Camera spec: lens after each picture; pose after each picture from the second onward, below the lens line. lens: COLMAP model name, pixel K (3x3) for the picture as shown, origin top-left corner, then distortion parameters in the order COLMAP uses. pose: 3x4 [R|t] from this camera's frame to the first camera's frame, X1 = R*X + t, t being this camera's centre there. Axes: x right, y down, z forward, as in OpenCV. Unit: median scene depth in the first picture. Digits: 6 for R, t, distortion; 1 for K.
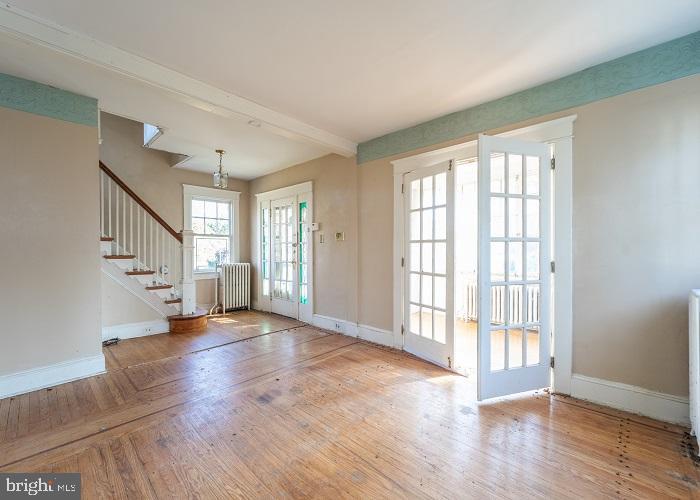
lens RADIAL K [[289.4, 0, 350.0], [0, 289.4, 250.0], [0, 0, 1]] dist [0.000283, 0.000008]
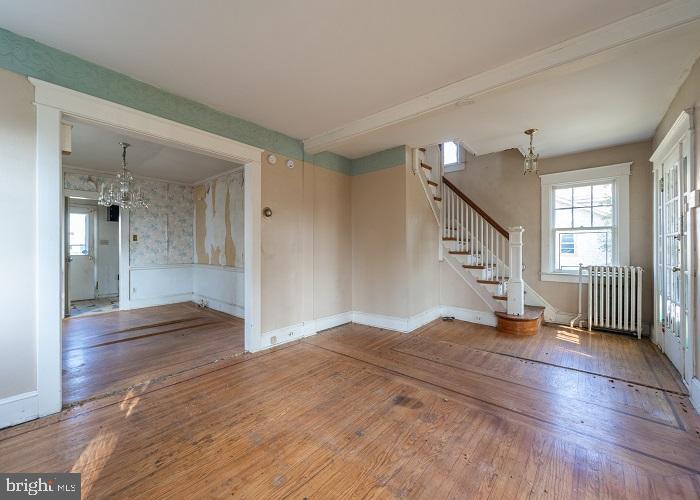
lens RADIAL K [[284.0, 0, 350.0], [0, 284.0, 250.0], [0, 0, 1]] dist [-0.000870, -0.000197]
pose [[0.044493, 0.010788, -0.998951, 0.357600], [-0.000563, 0.999942, 0.010773, -0.000456], [0.999010, 0.000083, 0.044496, 0.436317]]
